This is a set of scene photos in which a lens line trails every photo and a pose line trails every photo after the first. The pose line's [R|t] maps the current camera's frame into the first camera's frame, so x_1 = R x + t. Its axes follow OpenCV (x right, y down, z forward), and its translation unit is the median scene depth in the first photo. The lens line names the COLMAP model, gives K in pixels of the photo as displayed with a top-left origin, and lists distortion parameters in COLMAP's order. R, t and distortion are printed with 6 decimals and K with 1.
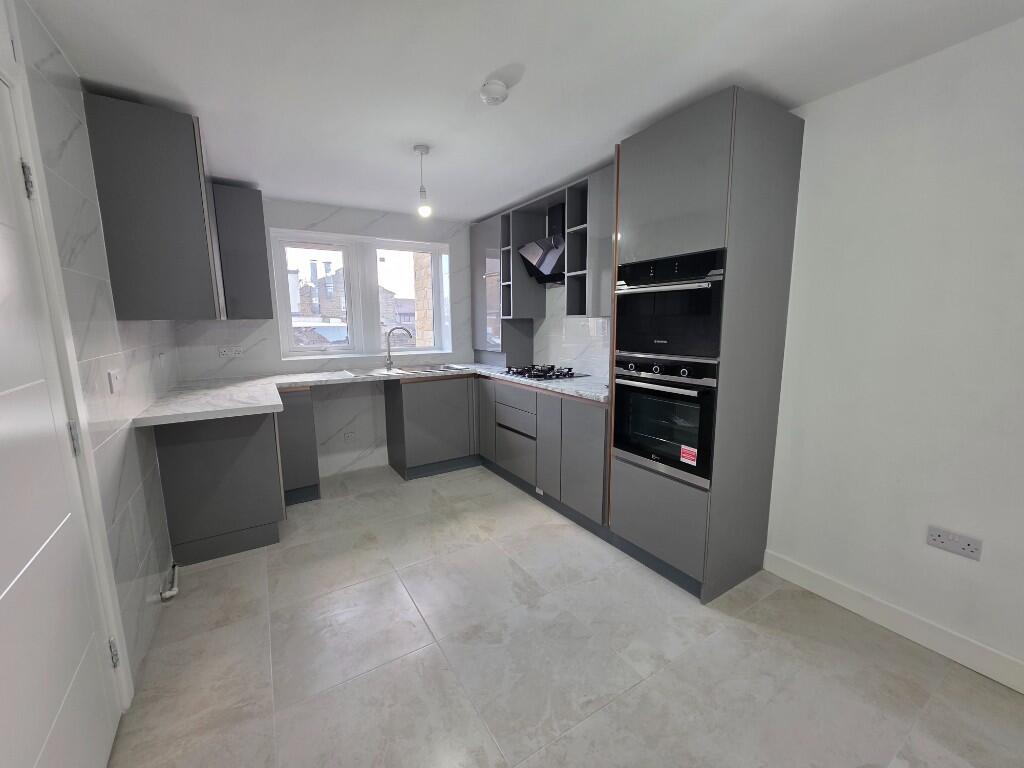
lens RADIAL K [[408.7, 0, 513.1], [0, 408.7, 381.0], [0, 0, 1]] dist [0.002539, 0.000018]
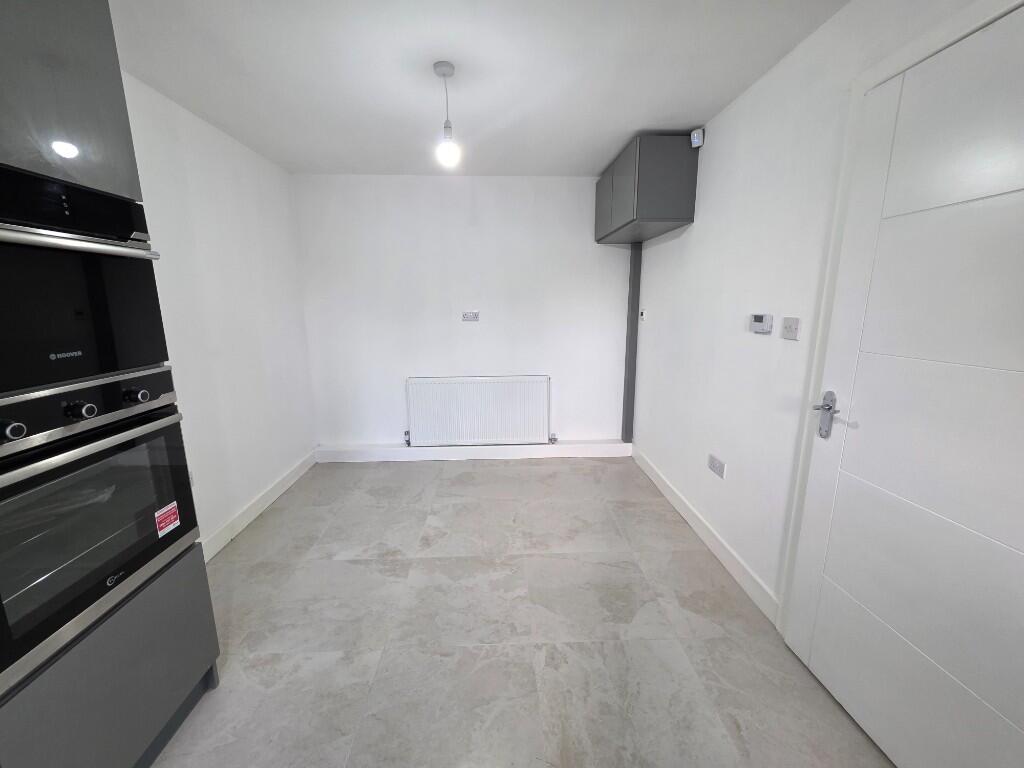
lens RADIAL K [[408.7, 0, 513.0], [0, 408.7, 387.6], [0, 0, 1]] dist [0.002539, 0.000018]
pose [[-0.863236, -0.091731, 0.496396, -0.407990], [0.086303, 0.942054, 0.324169, -0.209331], [-0.497368, 0.322675, -0.805298, 1.399854]]
